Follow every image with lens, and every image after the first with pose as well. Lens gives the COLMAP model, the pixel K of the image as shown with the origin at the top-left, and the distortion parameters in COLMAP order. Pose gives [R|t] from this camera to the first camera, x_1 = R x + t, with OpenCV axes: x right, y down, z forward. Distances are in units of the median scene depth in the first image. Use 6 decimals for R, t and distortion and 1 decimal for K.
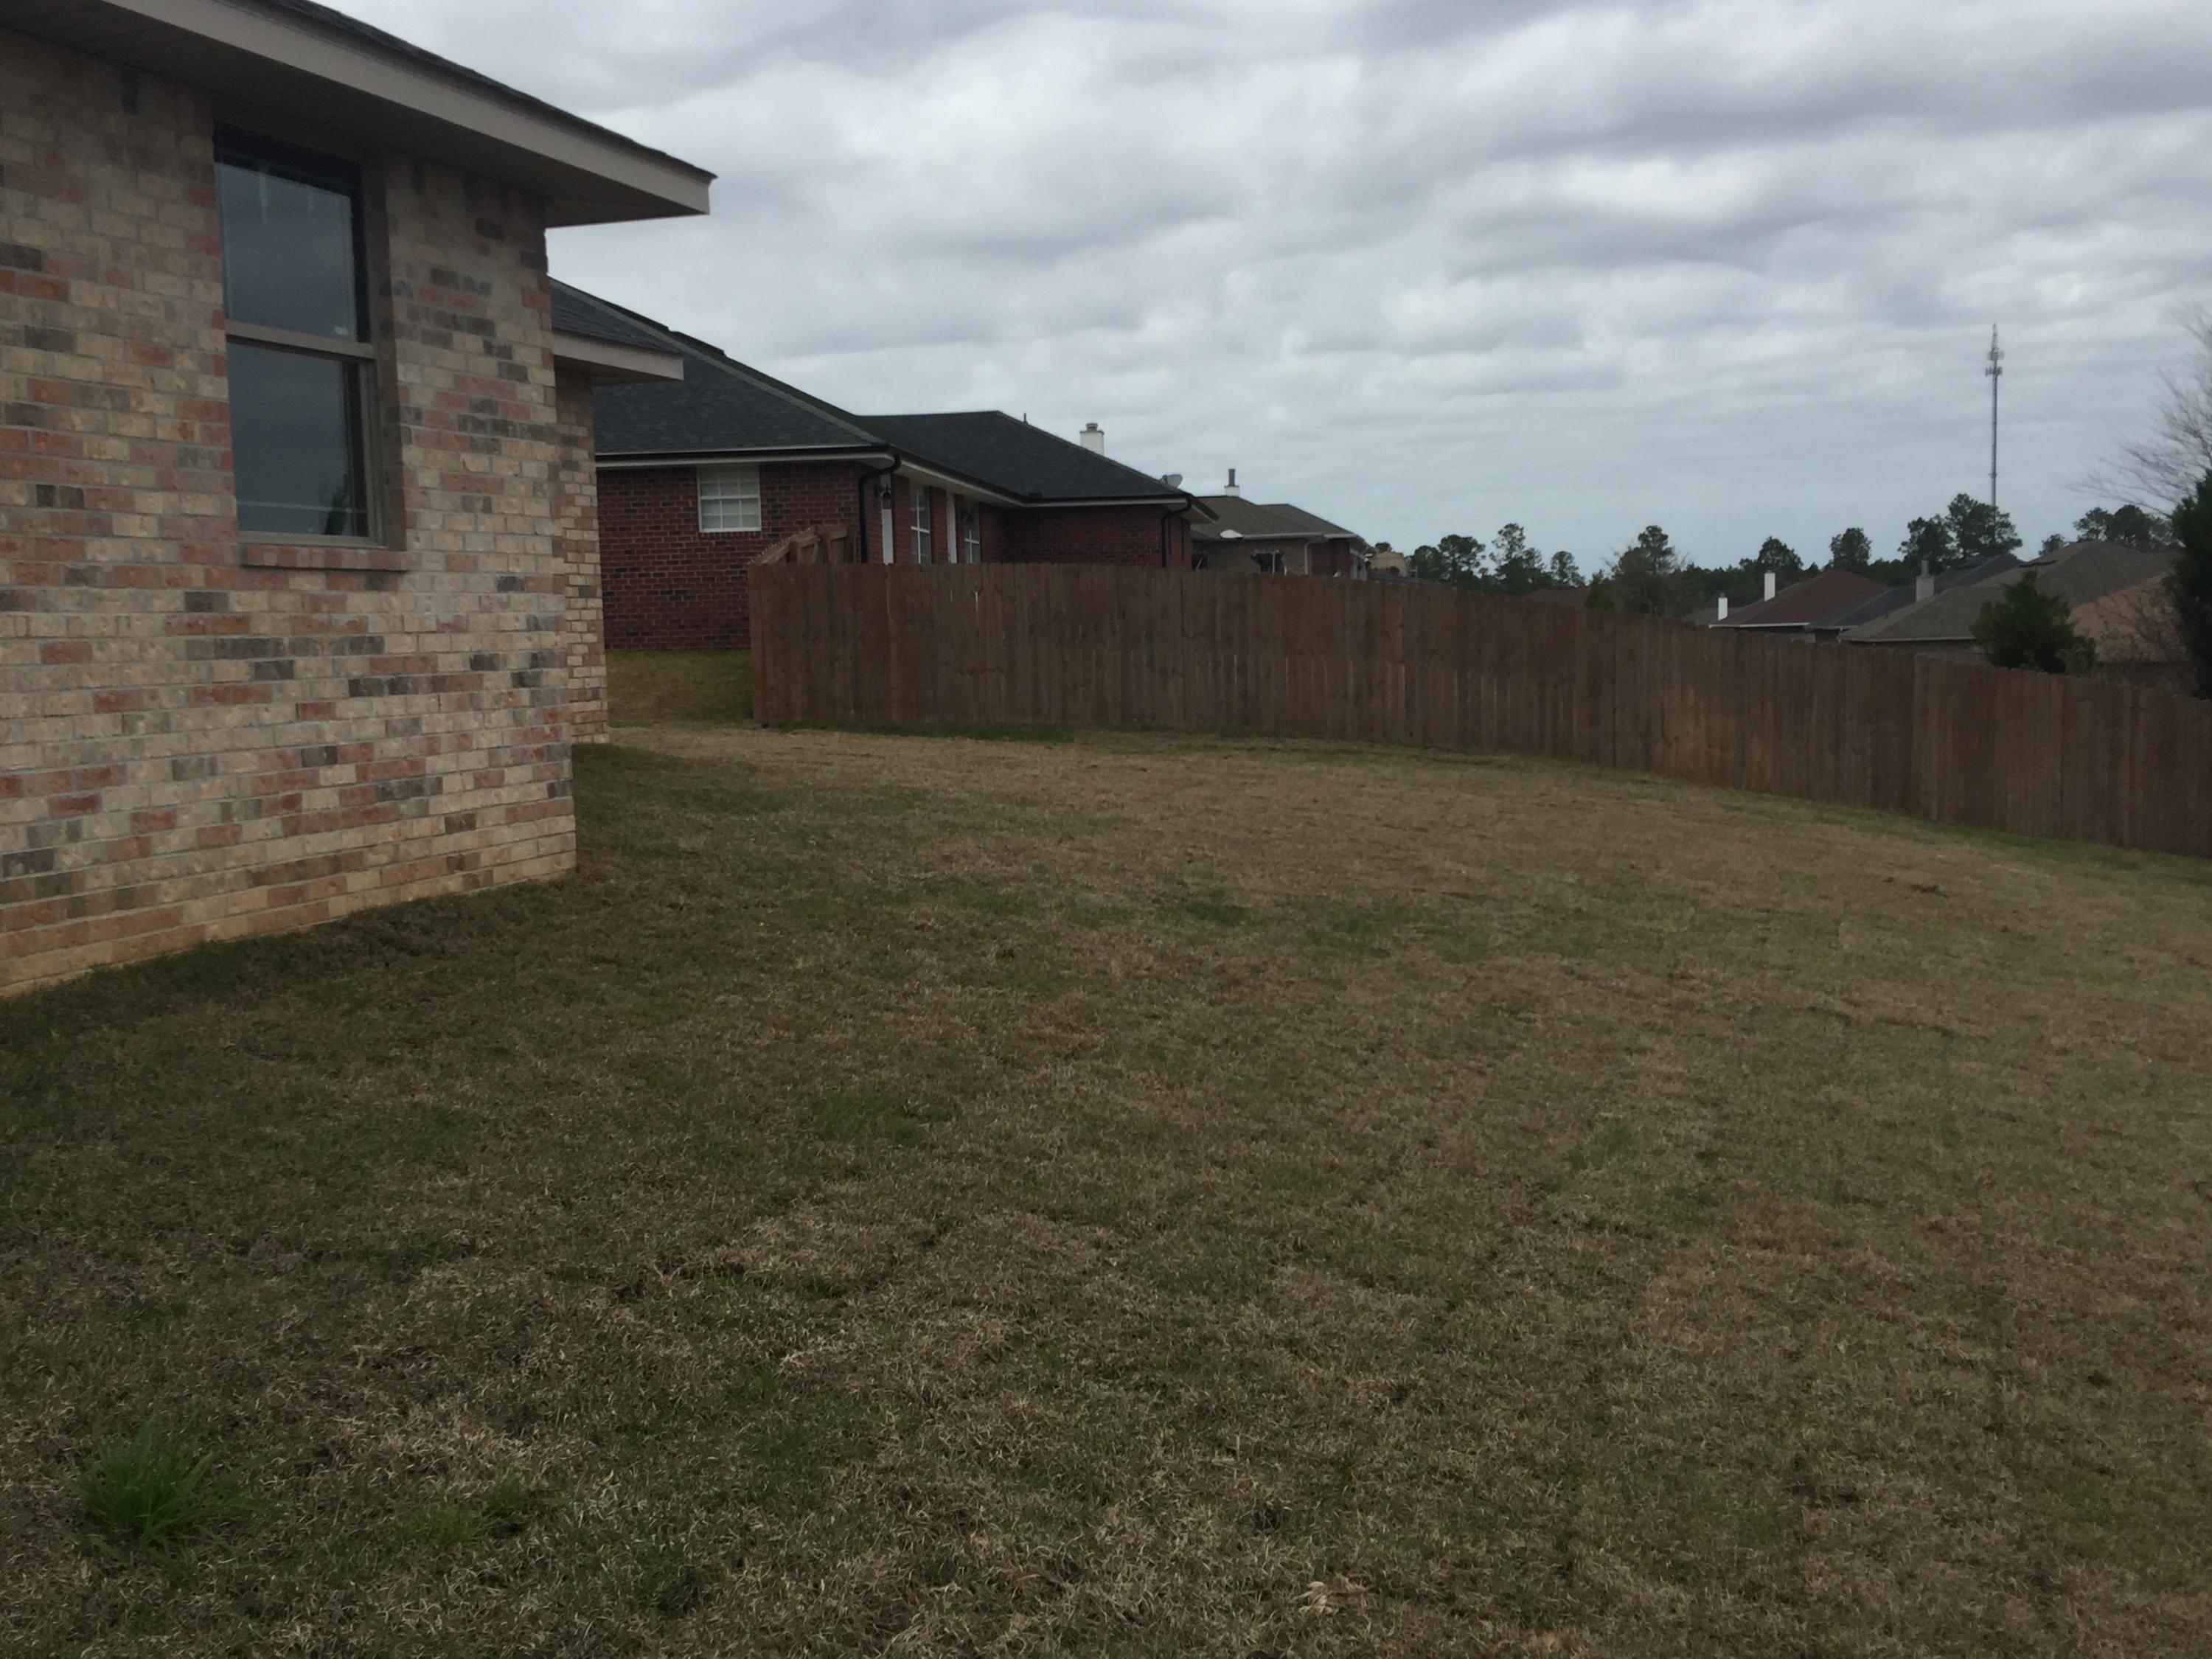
lens RADIAL K [[2144.9, 0, 1106.3], [0, 2144.9, 829.2], [0, 0, 1]] dist [0.021812, 0.000000]
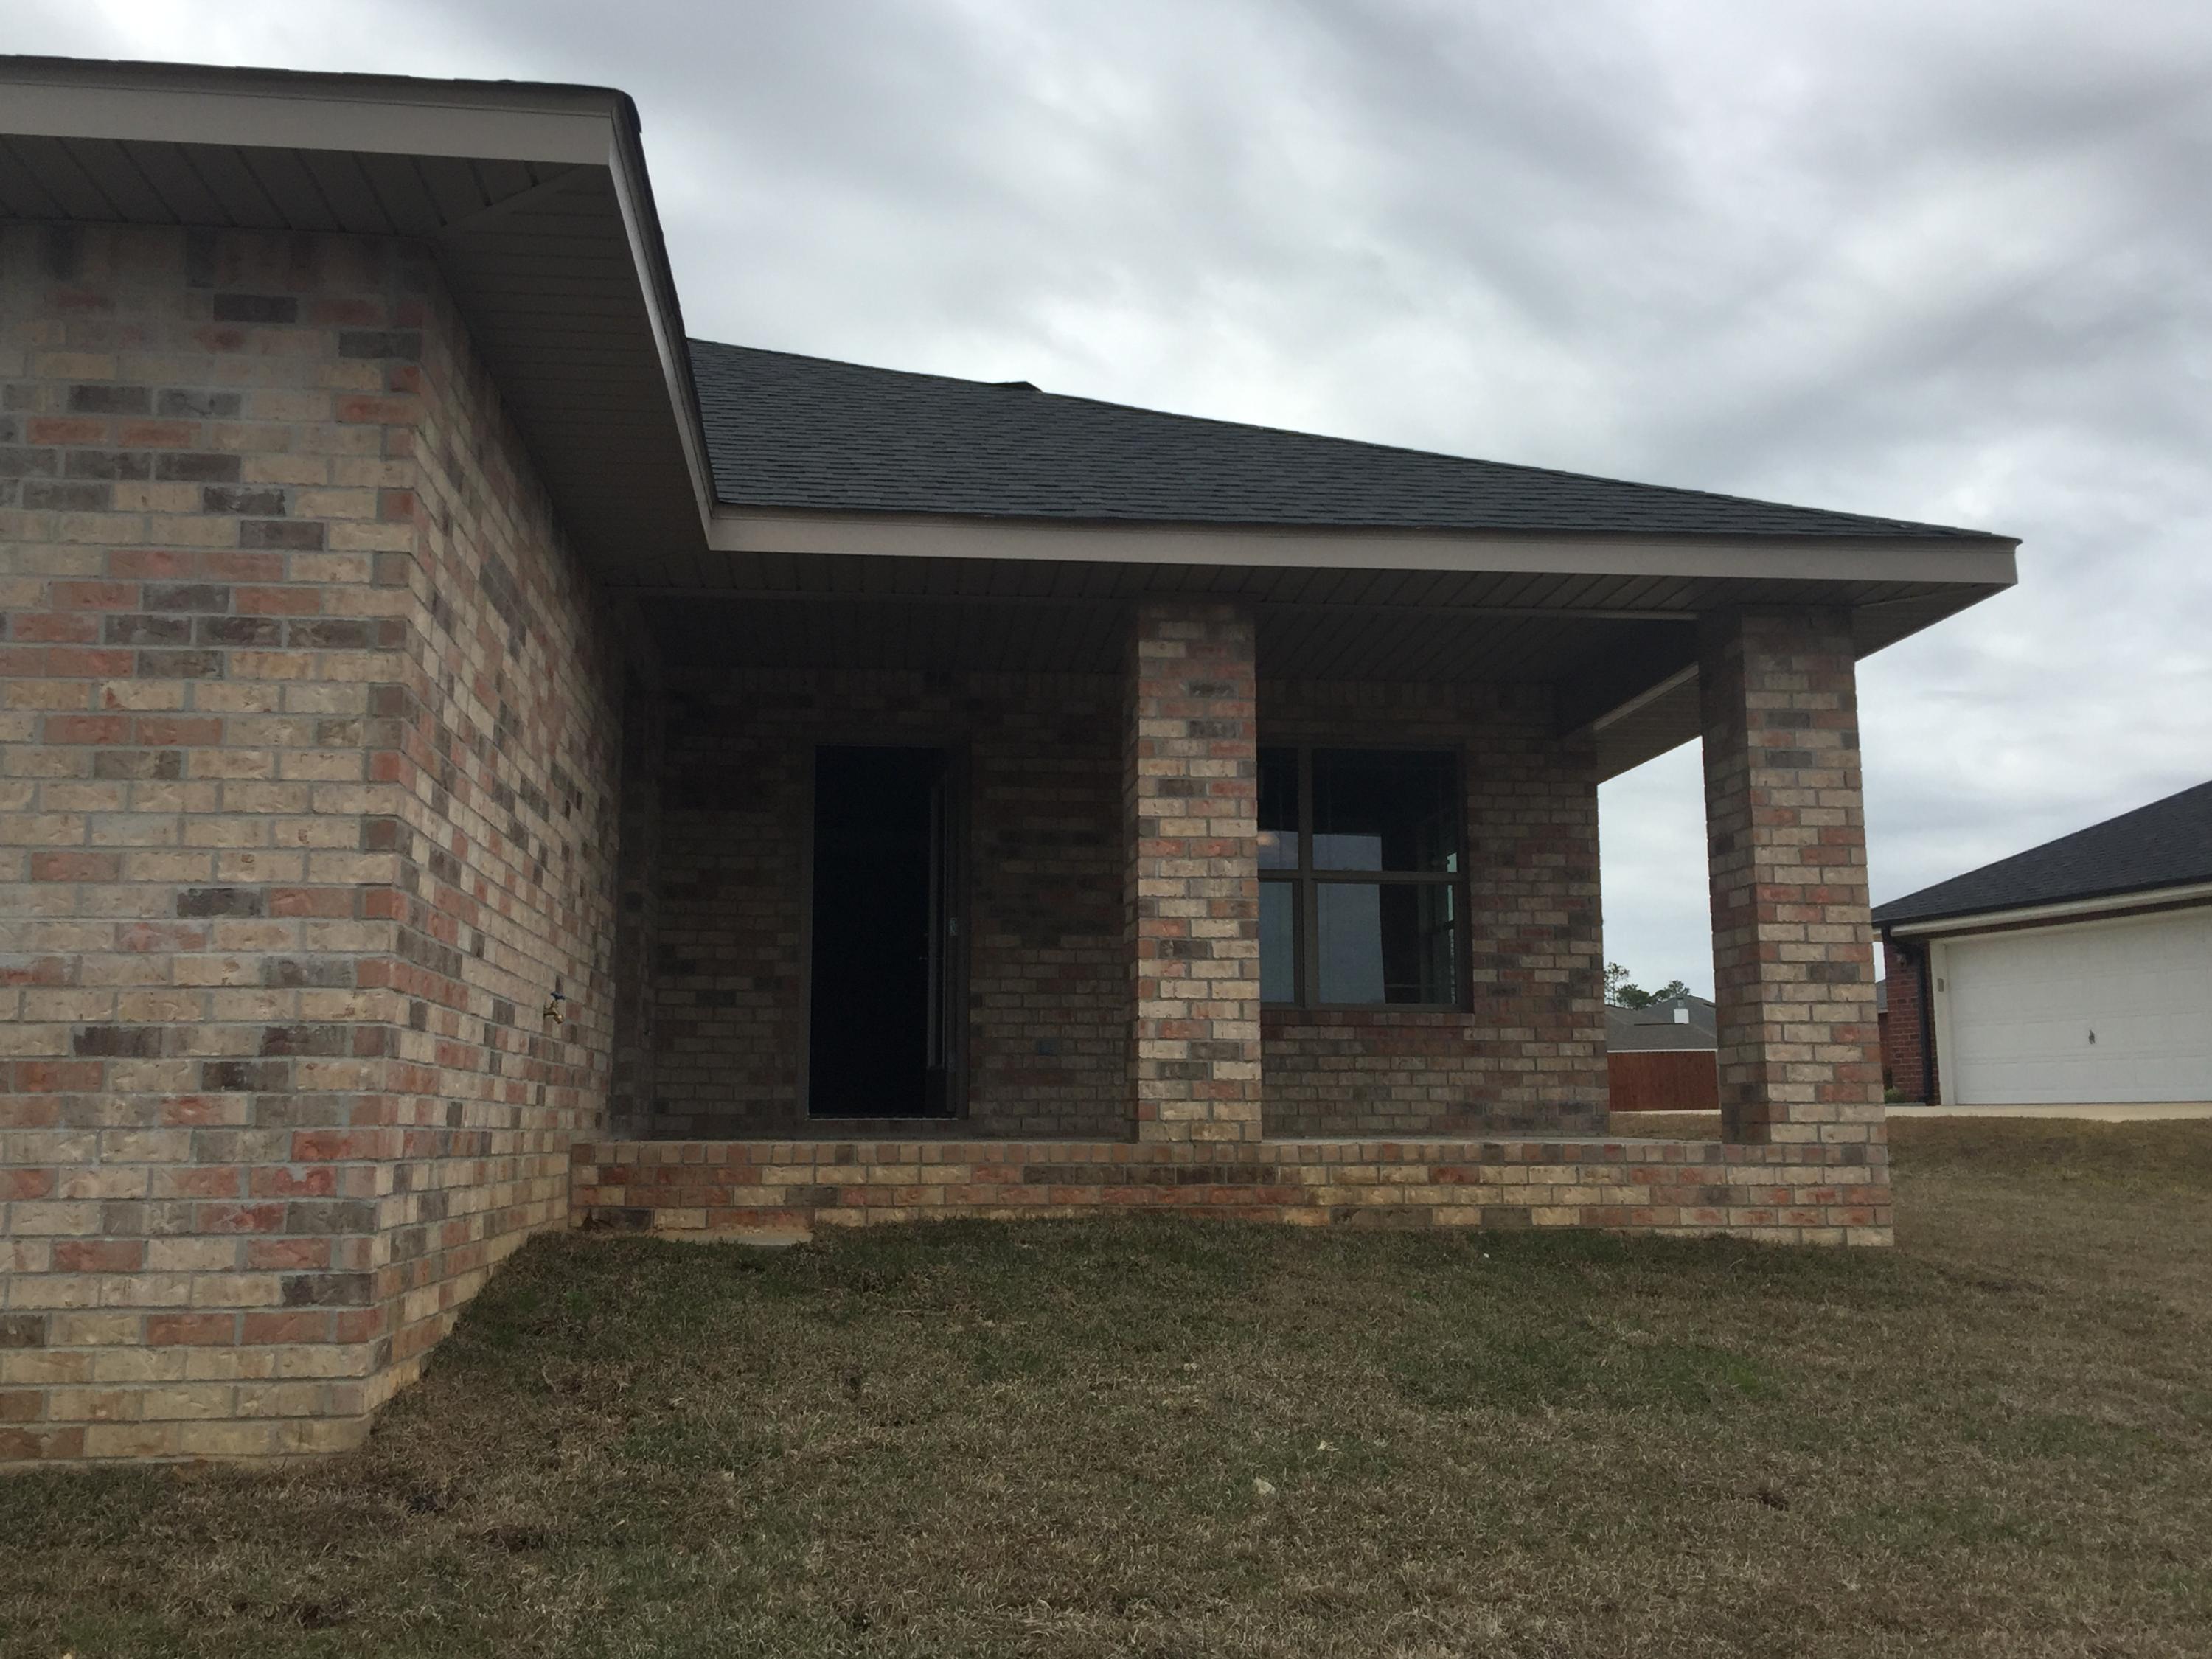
lens RADIAL K [[2144.9, 0, 1093.1], [0, 2144.9, 794.1], [0, 0, 1]] dist [0.021812, 0.000000]
pose [[0.426945, -0.116337, -0.896763, 0.322019], [-0.094204, 0.980572, -0.172060, -0.067274], [0.899357, 0.157939, 0.407691, 0.974858]]
